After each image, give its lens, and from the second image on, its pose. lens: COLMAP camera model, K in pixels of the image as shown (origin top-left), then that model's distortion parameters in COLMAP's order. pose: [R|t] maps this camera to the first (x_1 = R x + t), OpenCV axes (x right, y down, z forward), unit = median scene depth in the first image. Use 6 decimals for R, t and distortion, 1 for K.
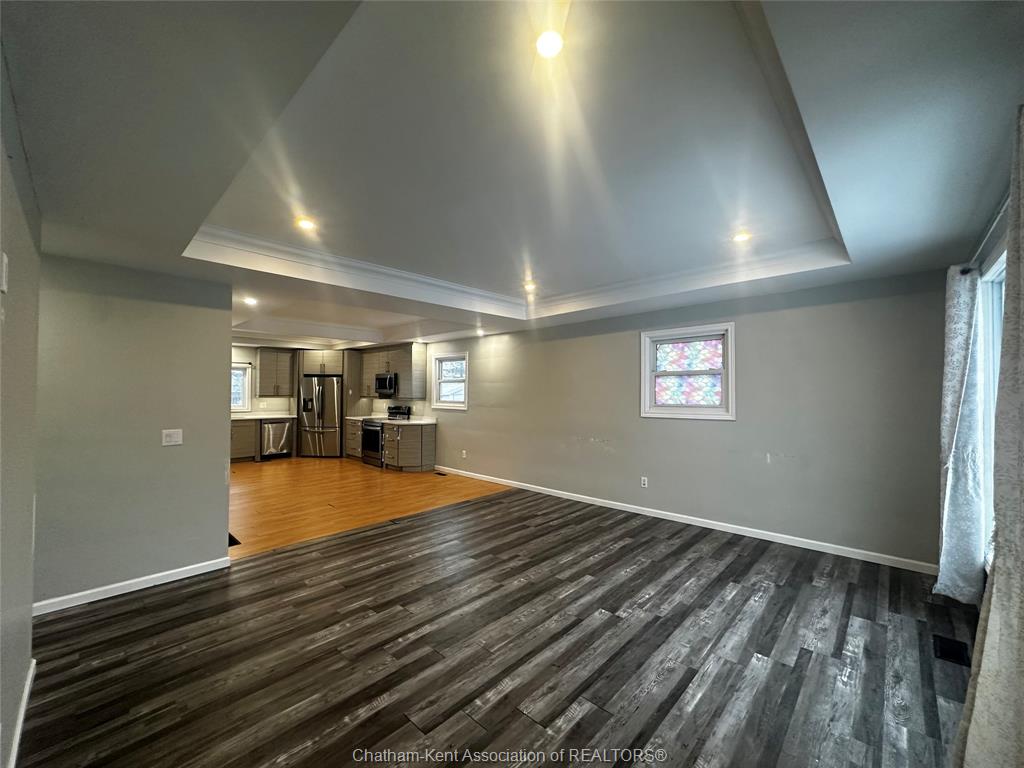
lens RADIAL K [[409.3, 0, 513.7], [0, 409.3, 388.2], [0, 0, 1]] dist [0.000613, 0.000002]
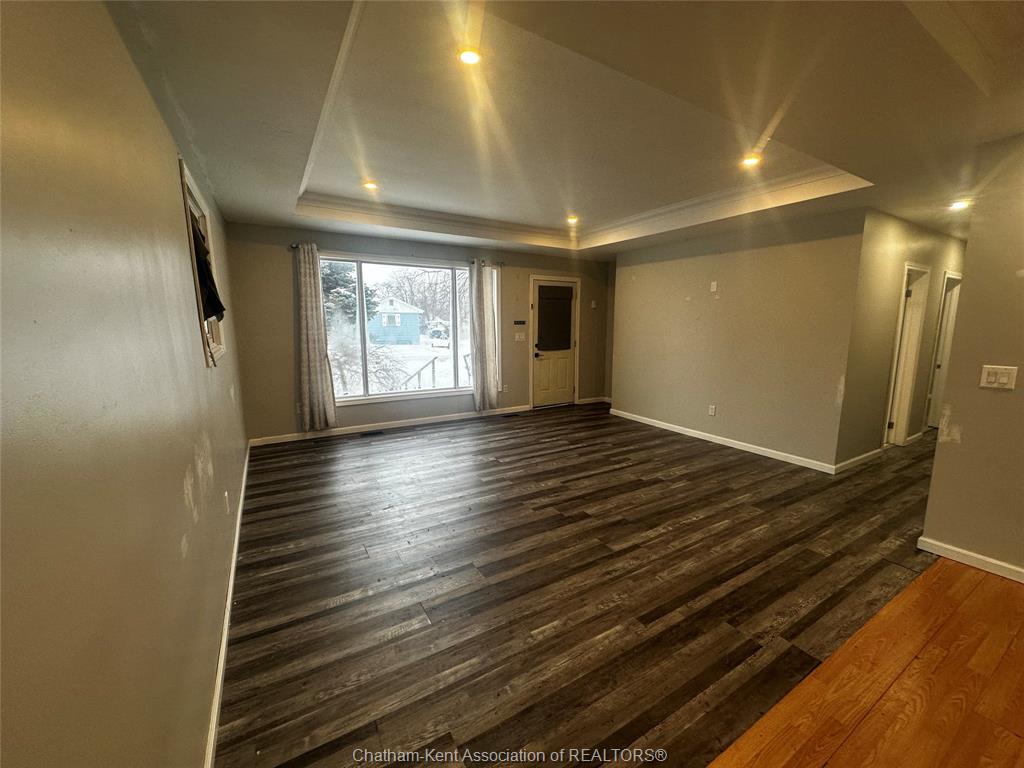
lens RADIAL K [[409.3, 0, 512.7], [0, 409.3, 385.5], [0, 0, 1]] dist [0.000613, 0.000002]
pose [[-0.962415, -0.042301, 0.268270, -0.072200], [-0.004455, 0.990122, 0.140139, 0.015713], [-0.271548, 0.133676, -0.953096, 0.789123]]
